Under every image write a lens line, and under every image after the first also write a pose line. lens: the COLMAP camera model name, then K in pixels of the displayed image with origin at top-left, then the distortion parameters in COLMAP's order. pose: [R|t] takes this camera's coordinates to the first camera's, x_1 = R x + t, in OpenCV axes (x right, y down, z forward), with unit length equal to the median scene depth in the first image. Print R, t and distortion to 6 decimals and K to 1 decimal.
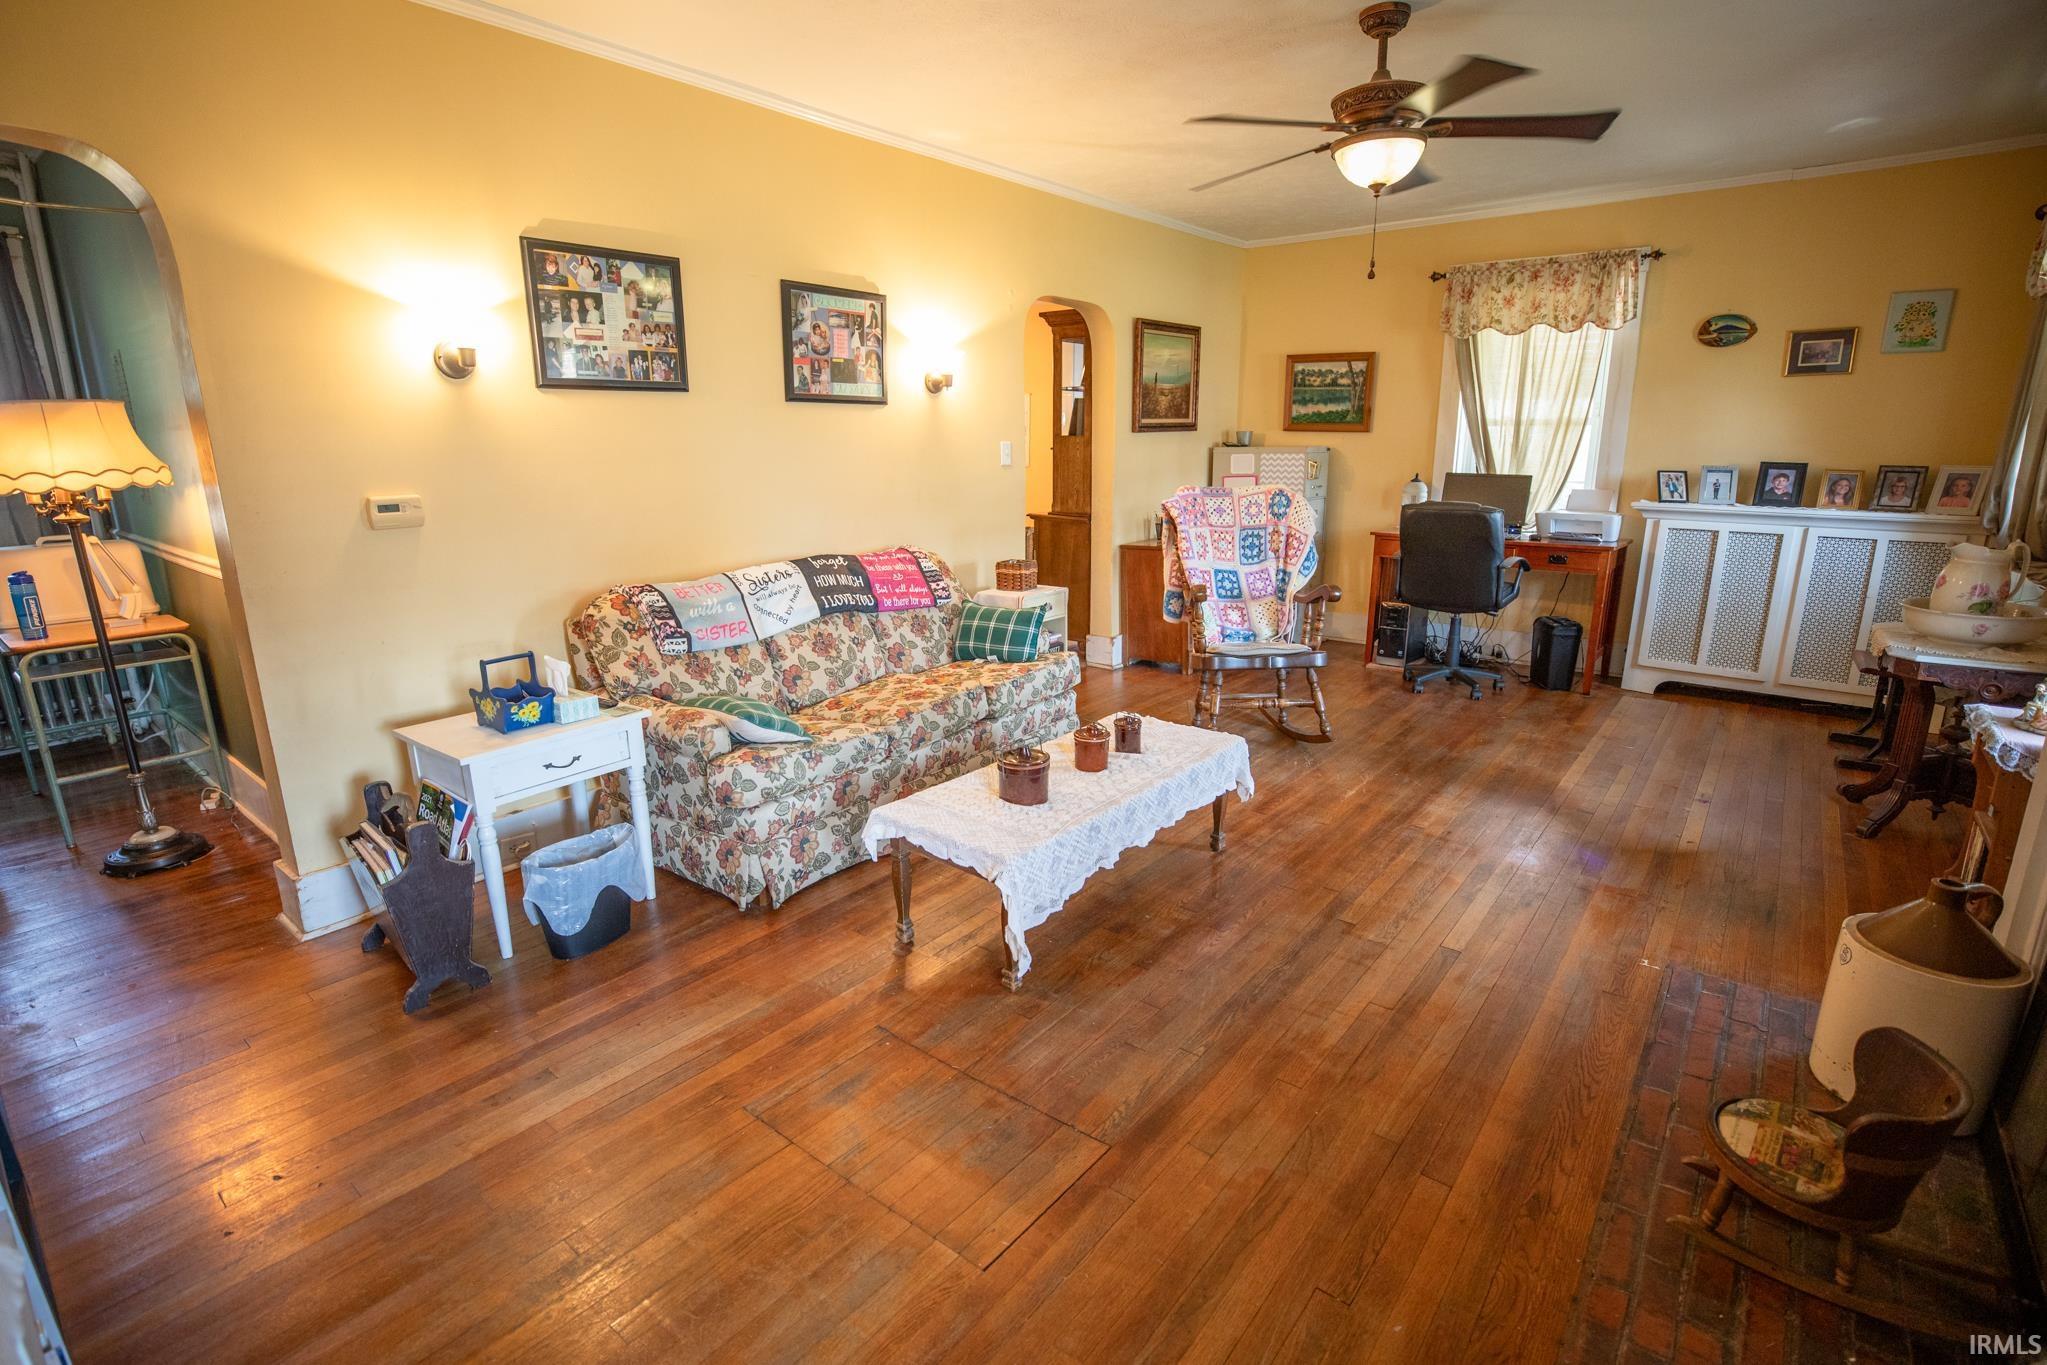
lens RADIAL K [[950.1, 0, 1020.7], [0, 950.1, 674.1], [0, 0, 1]] dist [-0.022429, -0.000016]
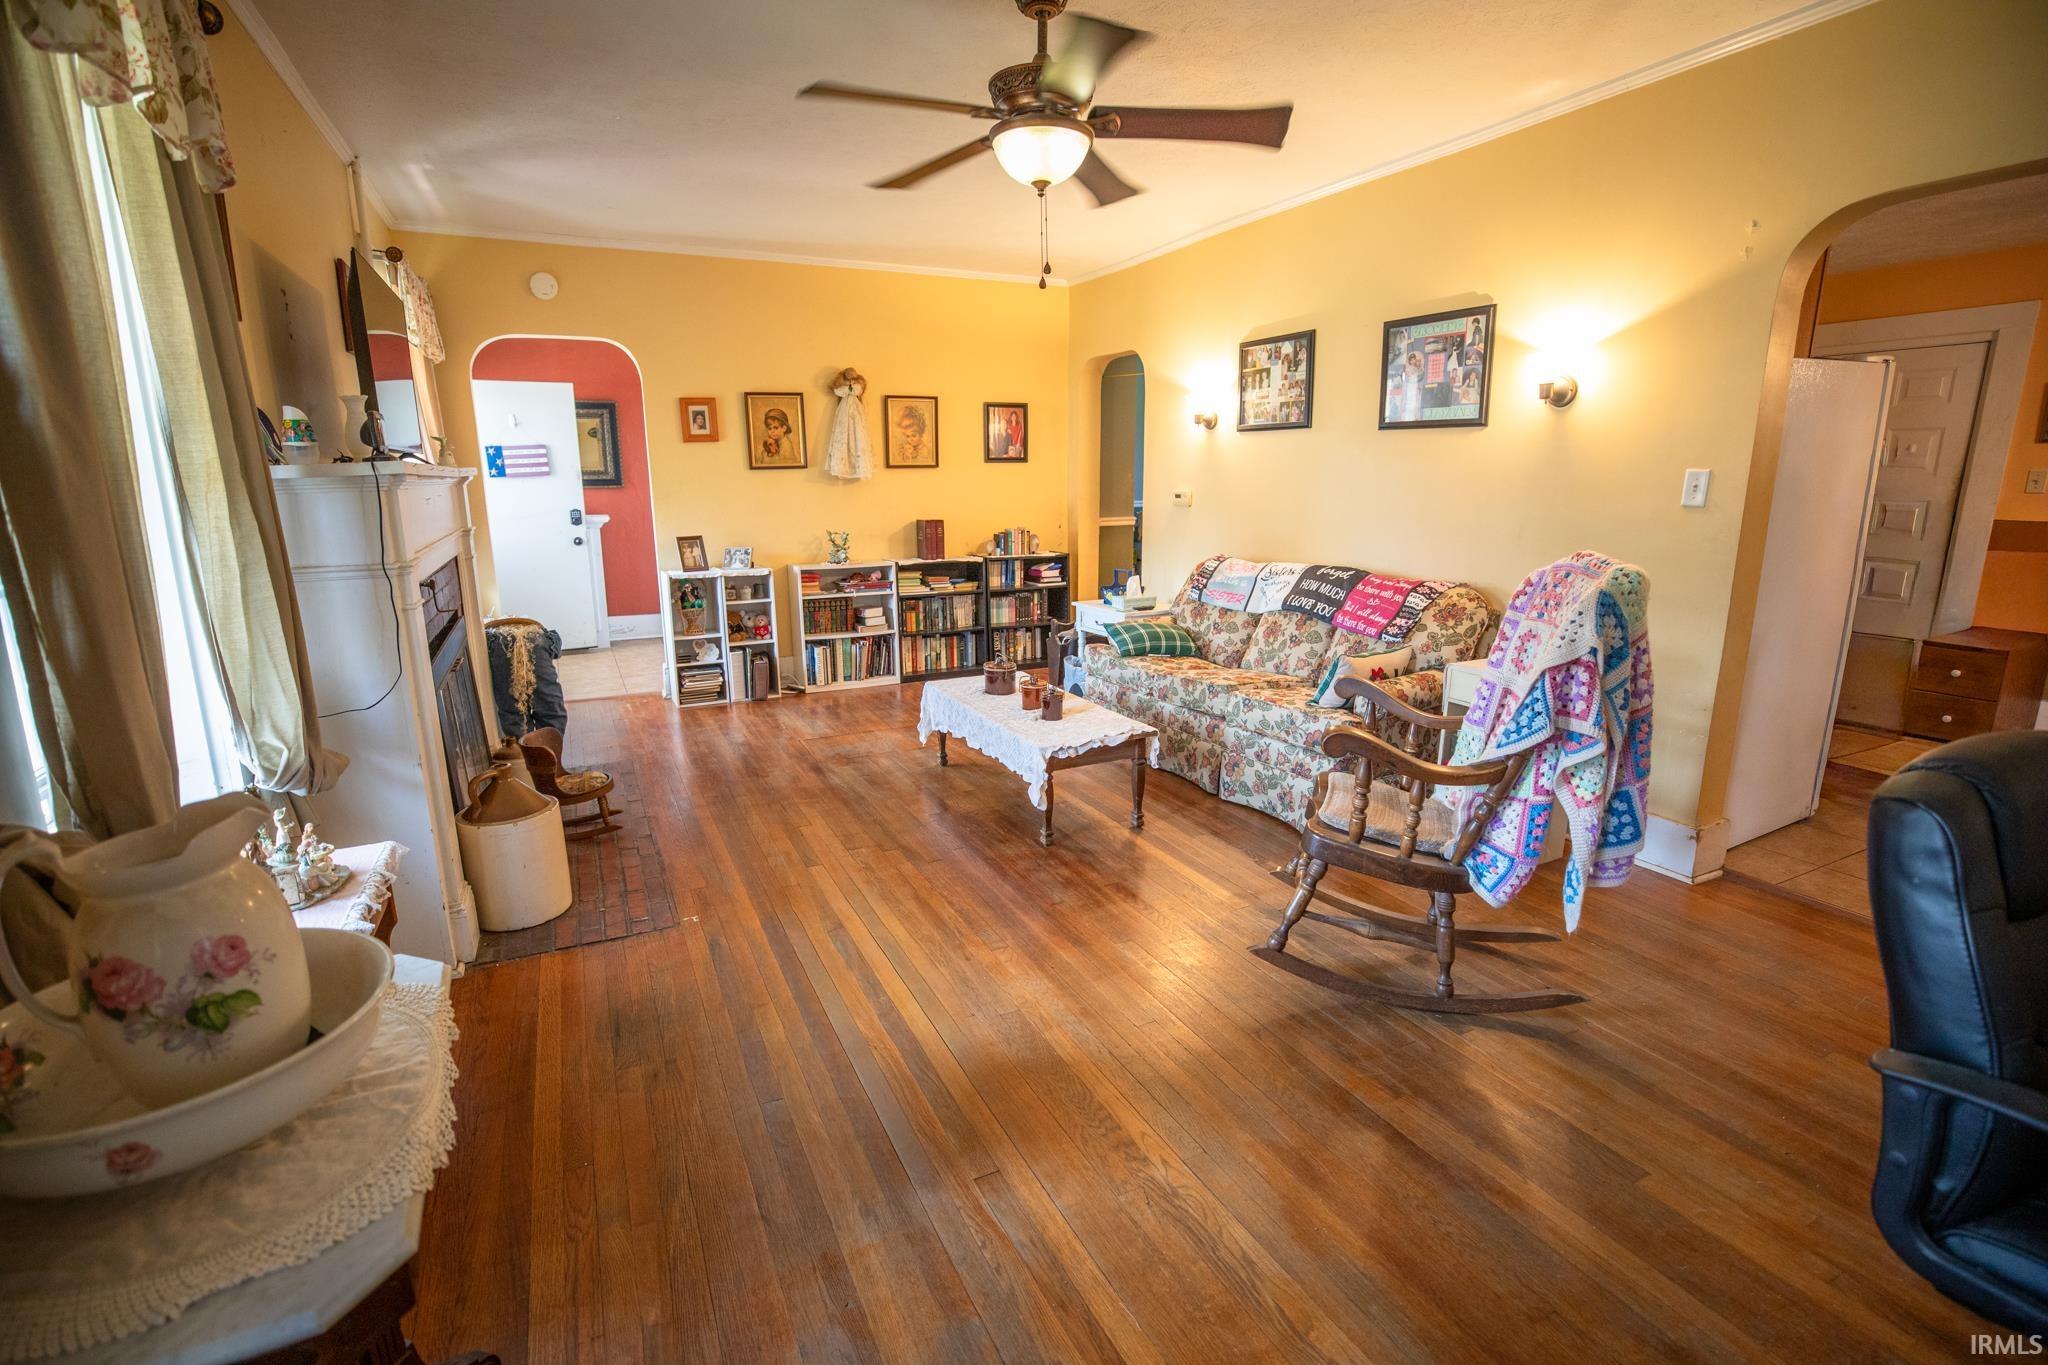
lens RADIAL K [[950.6, 0, 1020.6], [0, 950.6, 678.2], [0, 0, 1]] dist [-0.022429, -0.000016]
pose [[-0.414399, 0.210950, -0.885310, 1.045862], [-0.207106, 0.925385, 0.317442, -0.302325], [0.886217, 0.314900, -0.339789, 1.169593]]
